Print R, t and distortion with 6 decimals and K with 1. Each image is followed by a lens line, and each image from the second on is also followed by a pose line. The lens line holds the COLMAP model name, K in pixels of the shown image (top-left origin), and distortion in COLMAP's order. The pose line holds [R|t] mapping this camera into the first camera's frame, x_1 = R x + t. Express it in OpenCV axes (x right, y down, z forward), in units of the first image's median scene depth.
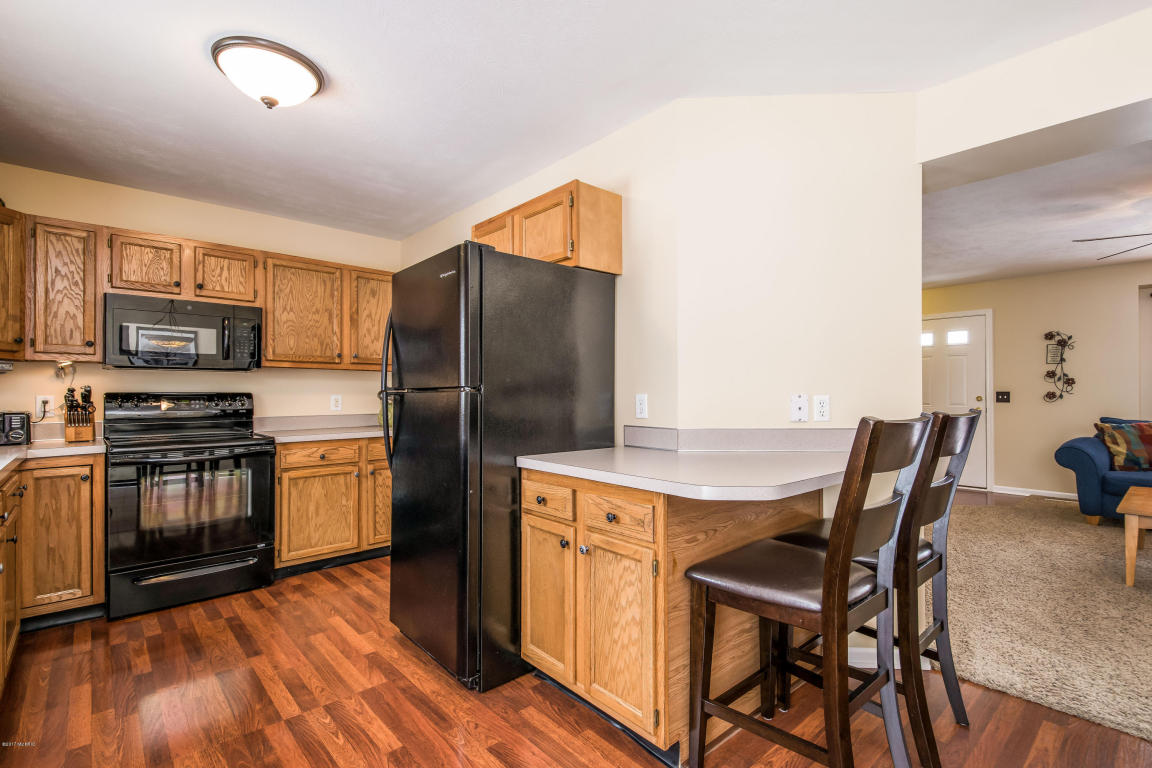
lens RADIAL K [[532.3, 0, 576.2], [0, 532.3, 392.4], [0, 0, 1]] dist [0.050287, -0.030174]
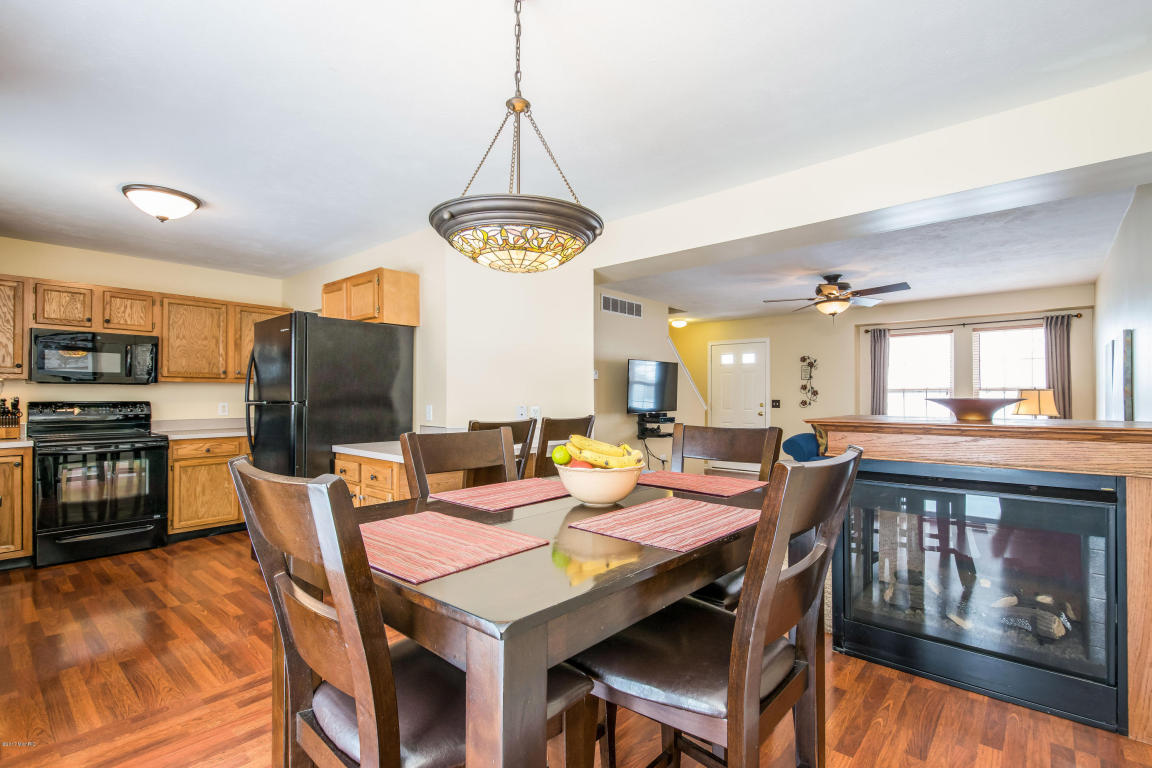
lens RADIAL K [[528.3, 0, 584.6], [0, 528.3, 394.3], [0, 0, 1]] dist [0.033707, -0.020071]
pose [[0.990815, 0.005247, 0.135119, 0.296914], [-0.005261, 0.999986, -0.000257, -0.024691], [-0.135119, -0.000457, 0.990829, -0.473778]]
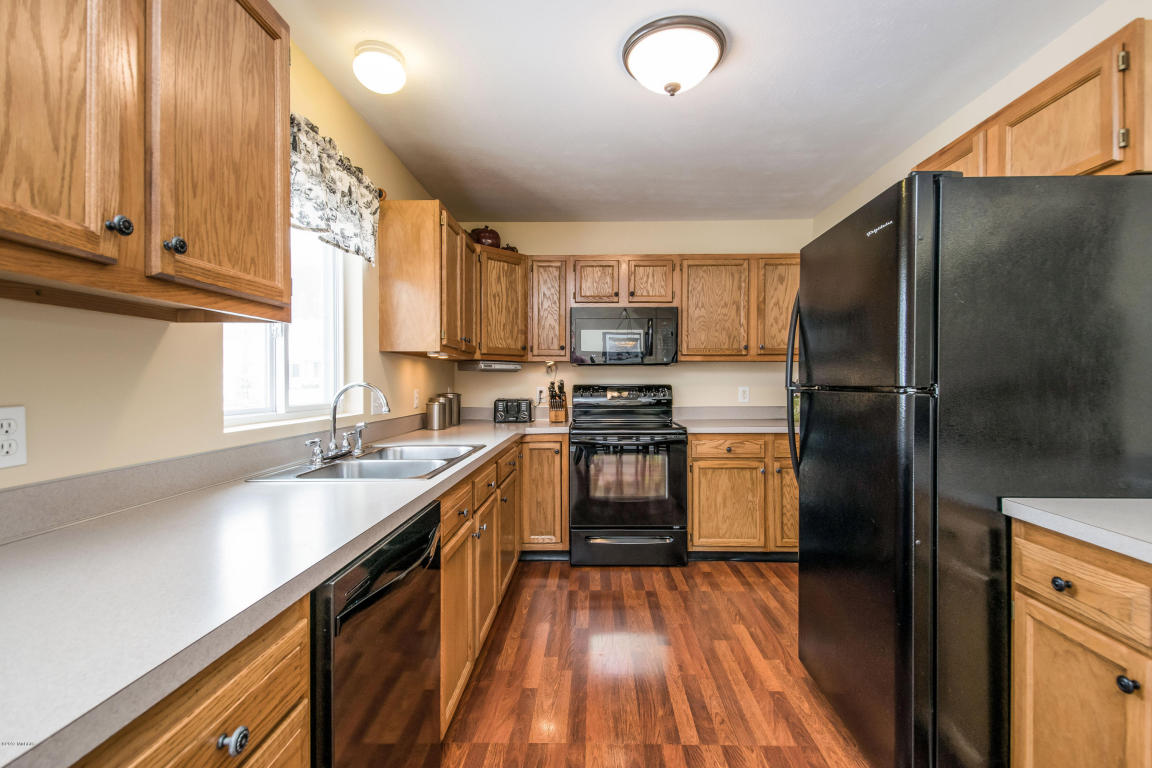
lens RADIAL K [[488.5, 0, 589.3], [0, 488.5, 384.6], [0, 0, 1]] dist [0.041925, -0.017819]
pose [[0.737037, 0.007091, -0.675816, -0.052507], [0.002228, 0.999914, 0.012921, -0.015401], [0.675849, -0.011029, 0.736957, 0.170312]]
